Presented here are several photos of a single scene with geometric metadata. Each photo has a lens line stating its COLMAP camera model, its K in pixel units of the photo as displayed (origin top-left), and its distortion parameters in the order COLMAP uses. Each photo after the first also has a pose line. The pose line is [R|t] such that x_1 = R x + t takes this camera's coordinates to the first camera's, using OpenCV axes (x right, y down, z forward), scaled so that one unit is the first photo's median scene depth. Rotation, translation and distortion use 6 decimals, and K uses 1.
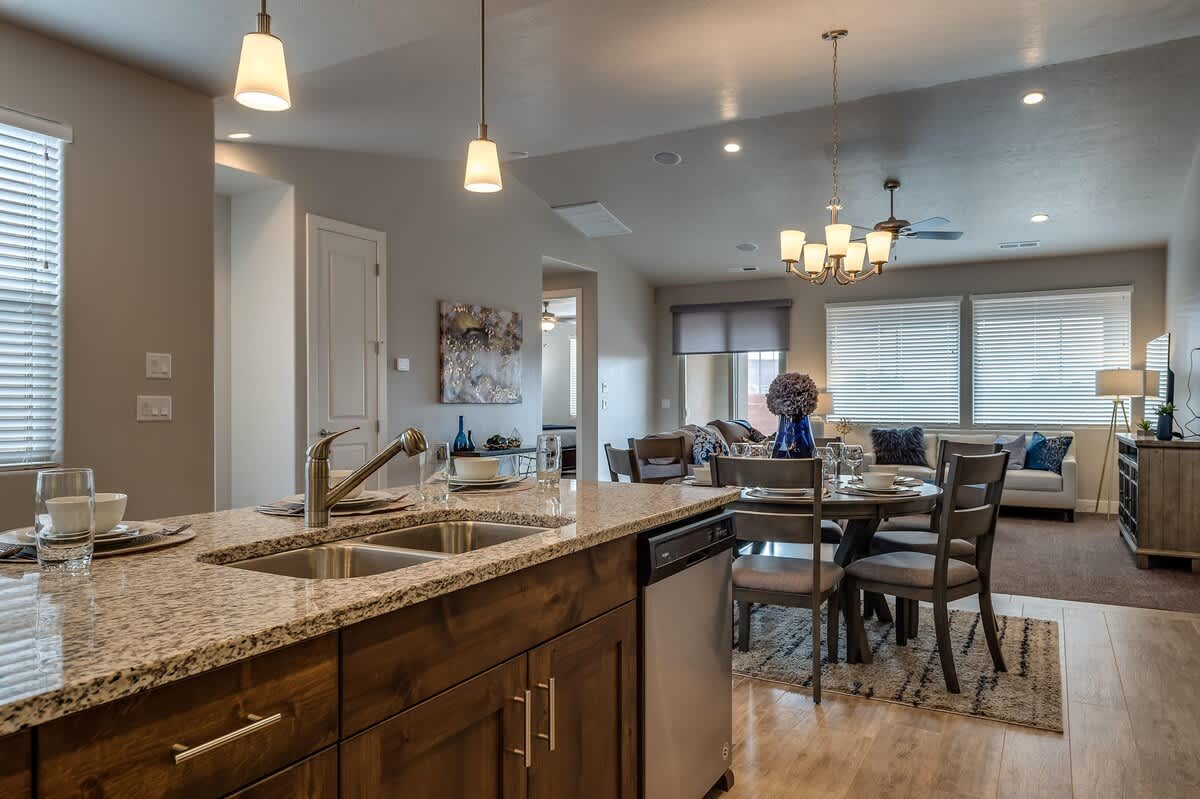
lens RADIAL K [[802.8, 0, 597.6], [0, 802.8, 402.5], [0, 0, 1]] dist [-0.000720, -0.002625]
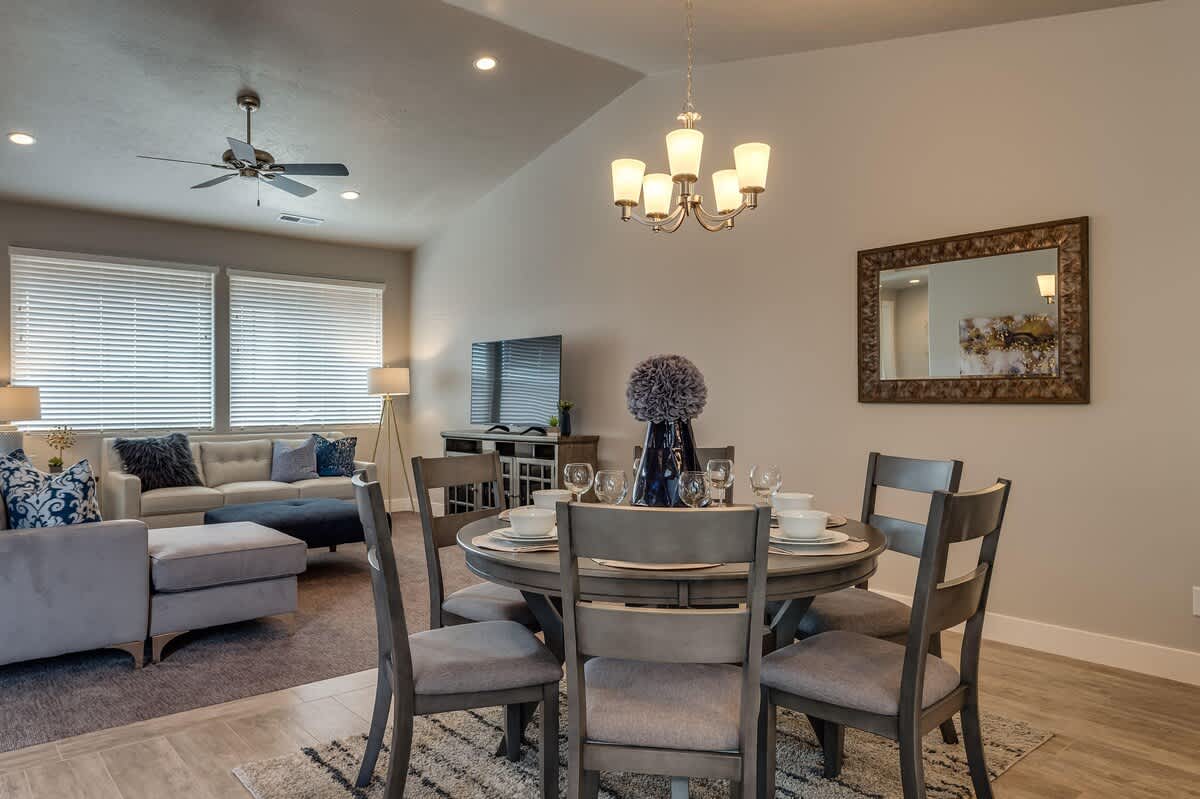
lens RADIAL K [[802.8, 0, 596.6], [0, 802.8, 397.9], [0, 0, 1]] dist [-0.000720, -0.002625]
pose [[0.342624, 0.001506, 0.939472, -0.168057], [0.000675, 0.999998, -0.001849, -0.001303], [-0.939472, 0.001268, 0.342622, 0.375465]]
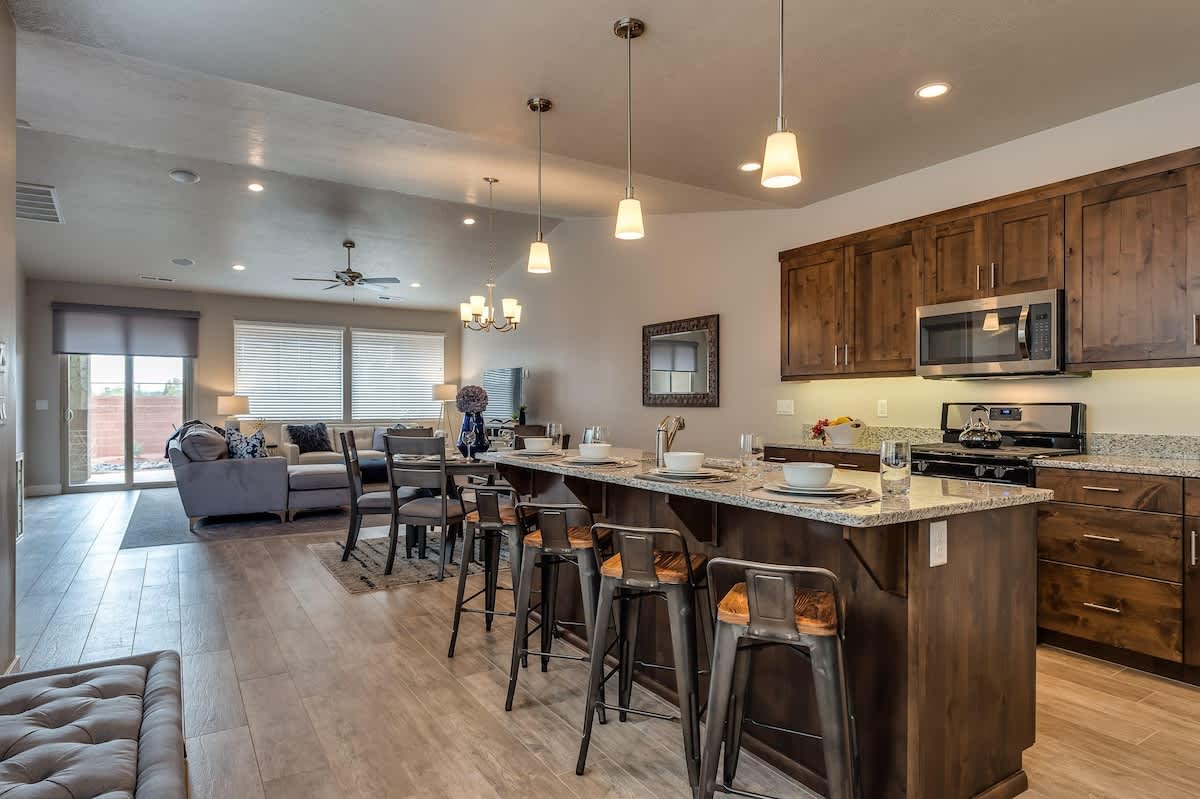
lens RADIAL K [[671.2, 0, 597.0], [0, 671.2, 404.4], [0, 0, 1]] dist [-0.002656, -0.000578]
pose [[0.473594, 0.000879, 0.880743, -0.358961], [-0.002855, 0.999996, 0.000537, -0.001517], [-0.880739, -0.002768, 0.473594, 0.072320]]
